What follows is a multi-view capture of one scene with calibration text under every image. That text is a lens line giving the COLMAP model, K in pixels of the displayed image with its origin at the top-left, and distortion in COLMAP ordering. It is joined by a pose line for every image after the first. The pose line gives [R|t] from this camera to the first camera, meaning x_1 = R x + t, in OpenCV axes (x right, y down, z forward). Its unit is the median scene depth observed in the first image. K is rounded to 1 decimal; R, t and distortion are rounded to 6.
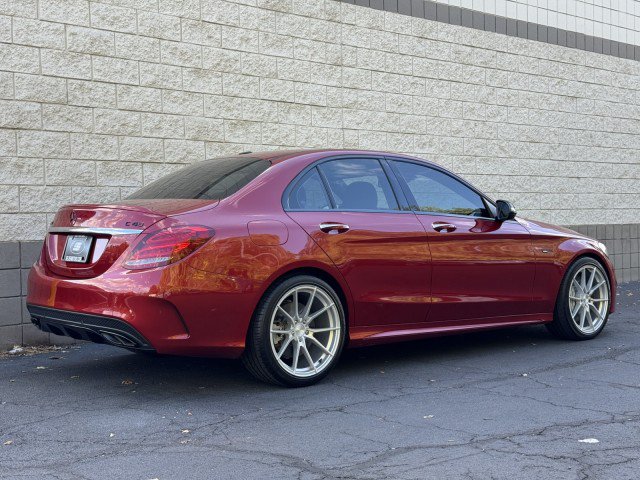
lens RADIAL K [[898.8, 0, 323.0], [0, 898.8, 243.9], [0, 0, 1]] dist [0.117421, 0.000000]
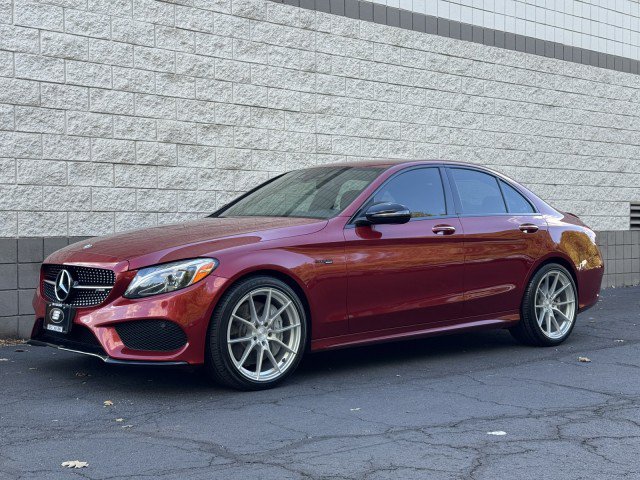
lens RADIAL K [[898.8, 0, 322.8], [0, 898.8, 240.0], [0, 0, 1]] dist [0.117421, 0.000000]
pose [[0.999812, 0.015700, -0.011361, 0.046690], [-0.015783, 0.999849, -0.007231, 0.000990], [0.011246, 0.007409, 0.999909, -0.028285]]
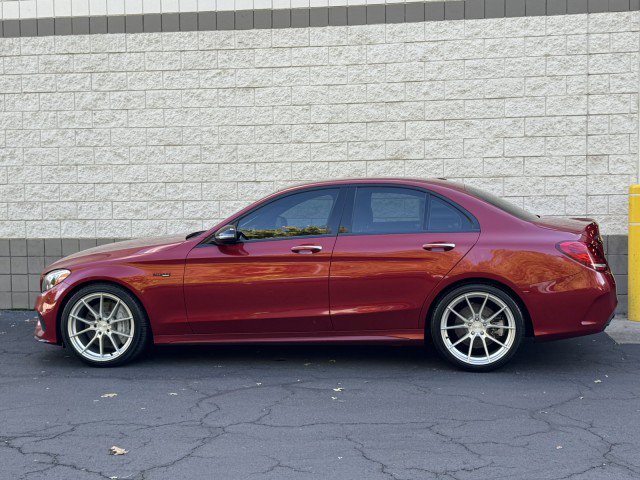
lens RADIAL K [[819.5, 0, 322.3], [0, 819.5, 242.5], [0, 0, 1]] dist [0.117989, 0.000000]
pose [[0.638945, 0.054698, -0.767305, 1.293457], [-0.017337, 0.998239, 0.056724, -0.085351], [0.769057, -0.022941, 0.638768, 0.777096]]
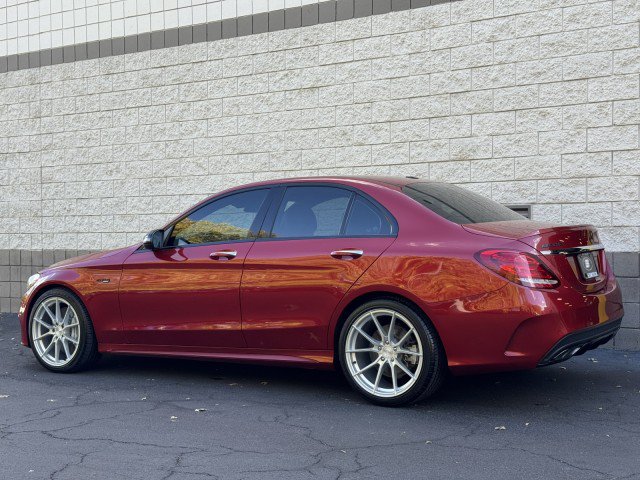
lens RADIAL K [[898.8, 0, 318.3], [0, 898.8, 241.1], [0, 0, 1]] dist [0.117421, 0.000000]
pose [[0.255935, 0.029395, -0.966247, 1.448456], [-0.014648, 0.999541, 0.026528, -0.069344], [0.966583, 0.007364, 0.256248, 1.128830]]
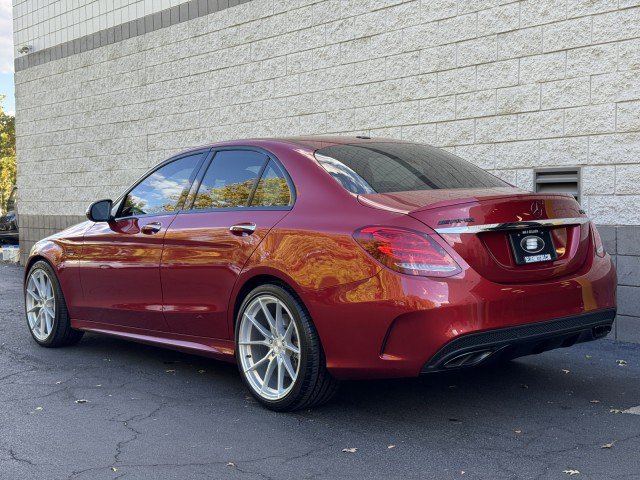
lens RADIAL K [[898.8, 0, 320.0], [0, 898.8, 243.3], [0, 0, 1]] dist [0.117421, 0.000000]
pose [[-0.047997, 0.072329, -0.996225, 1.374191], [-0.005116, 0.997344, 0.072657, -0.075453], [0.998834, 0.008584, -0.047500, 1.400618]]
